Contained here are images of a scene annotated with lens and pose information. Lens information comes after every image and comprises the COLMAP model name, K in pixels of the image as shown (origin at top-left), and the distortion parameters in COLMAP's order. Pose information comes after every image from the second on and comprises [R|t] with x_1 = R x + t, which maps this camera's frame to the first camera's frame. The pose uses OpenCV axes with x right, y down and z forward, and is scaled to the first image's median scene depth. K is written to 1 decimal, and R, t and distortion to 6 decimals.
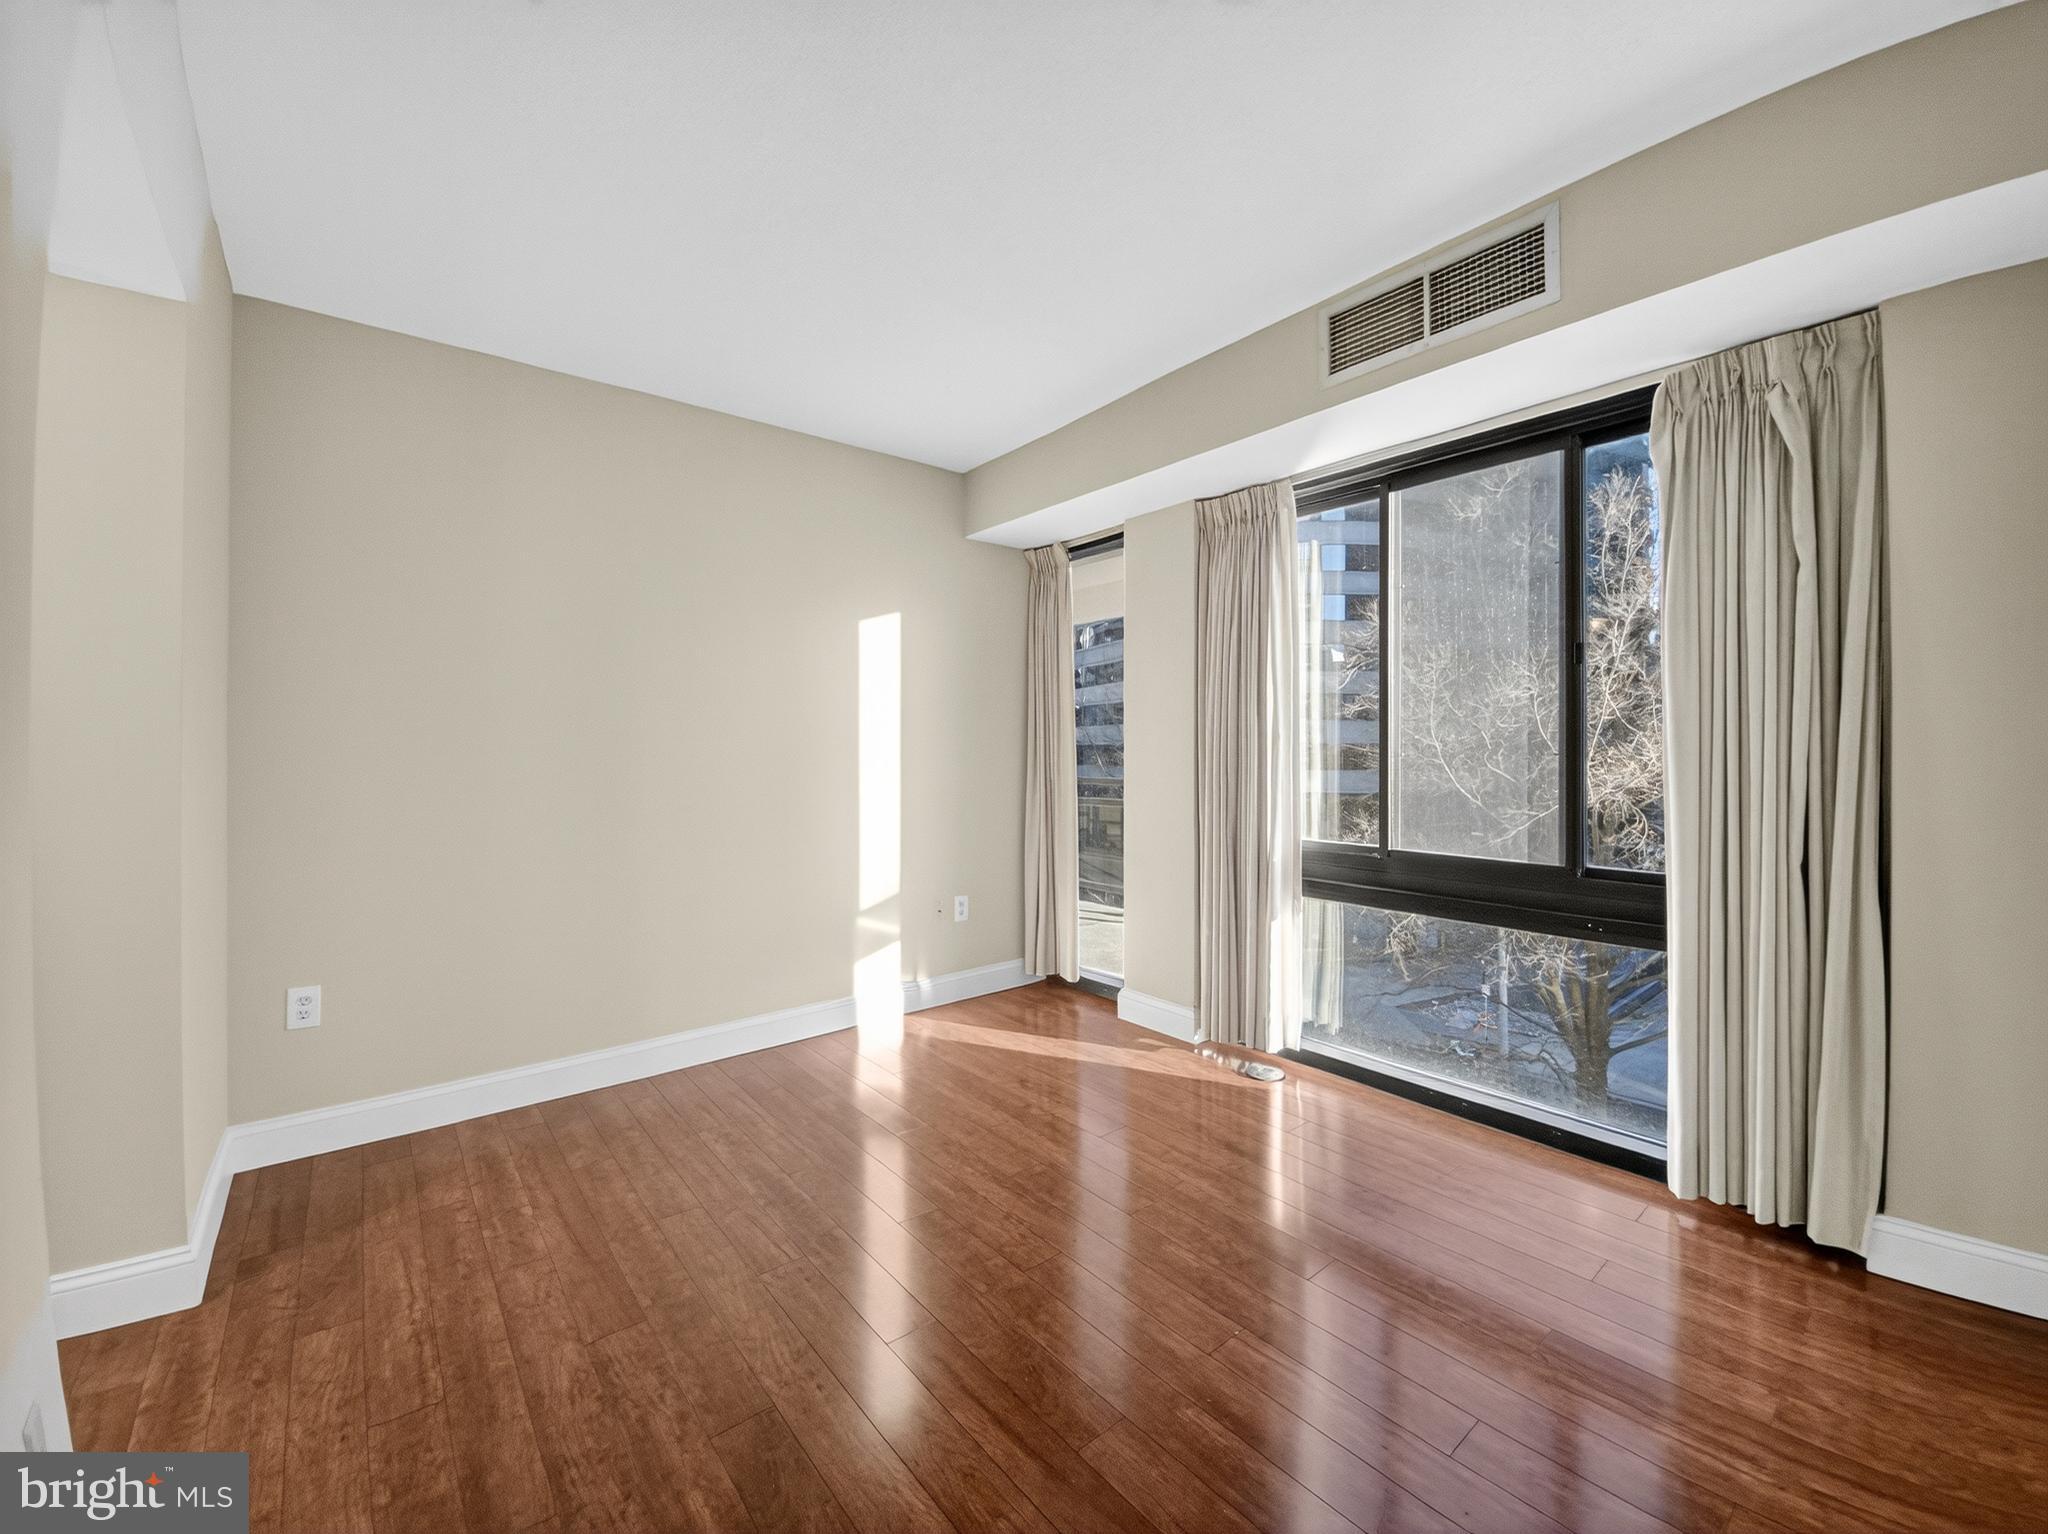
lens RADIAL K [[824.2, 0, 1006.7], [0, 824.2, 759.7], [0, 0, 1]] dist [-0.007775, -0.004483]
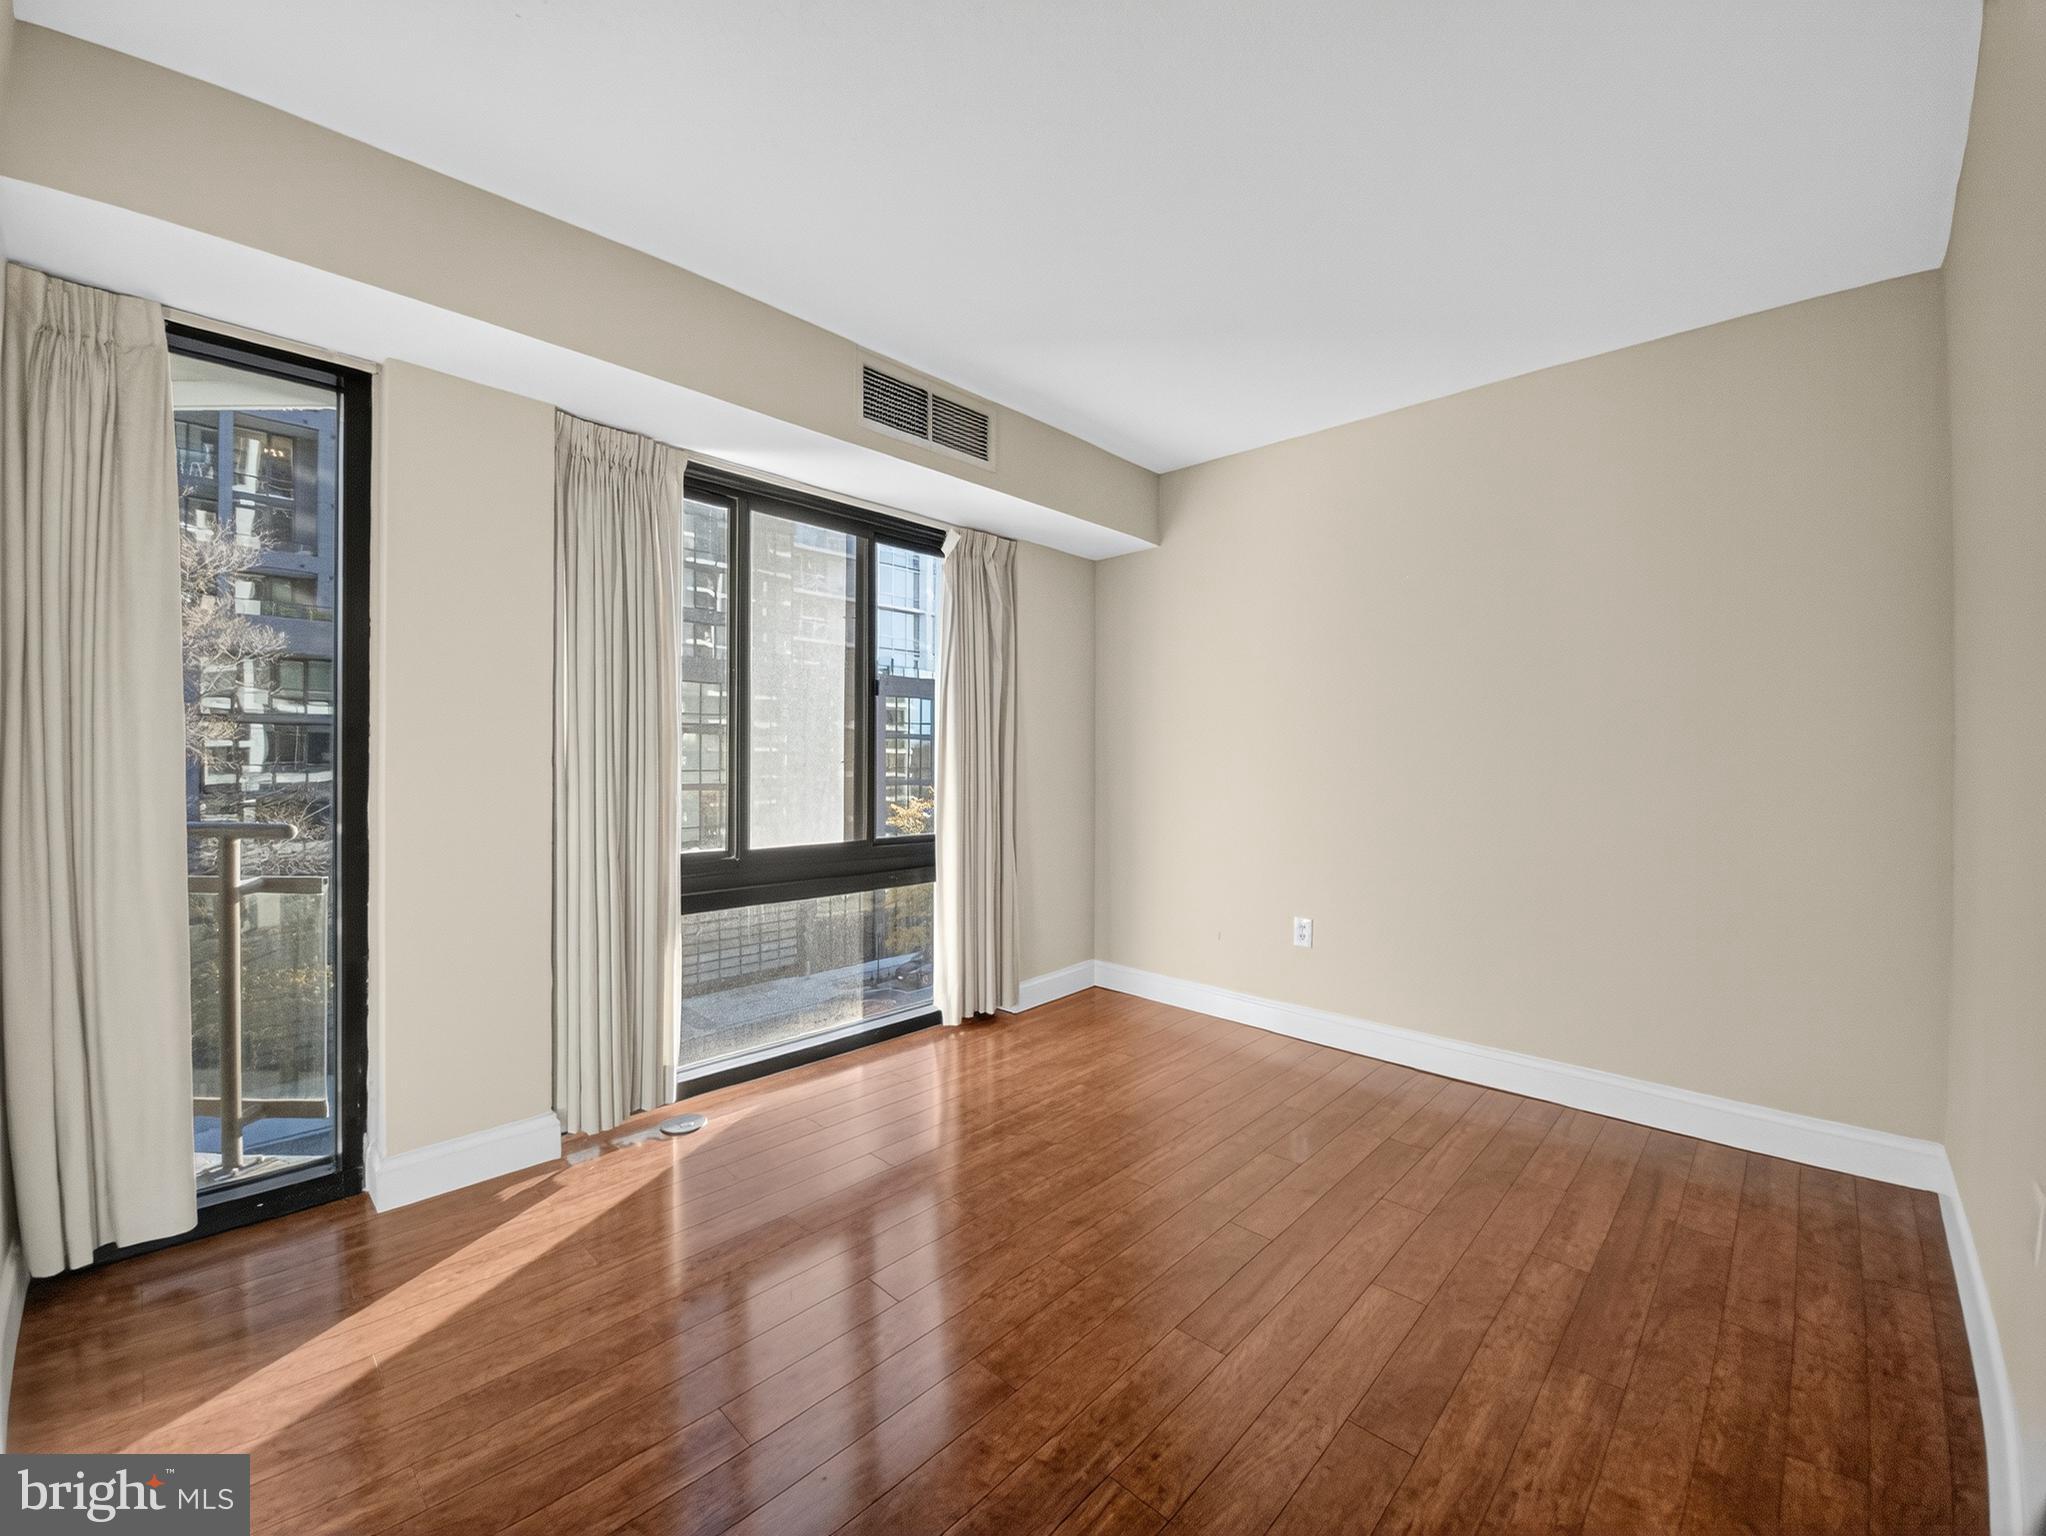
lens RADIAL K [[823.4, 0, 1028.6], [0, 823.4, 769.0], [0, 0, 1]] dist [-0.007775, -0.004483]
pose [[-0.138465, -0.012159, 0.990293, -0.715222], [0.004214, 0.999908, 0.012866, -0.006990], [-0.990358, 0.005955, -0.138401, 0.903462]]
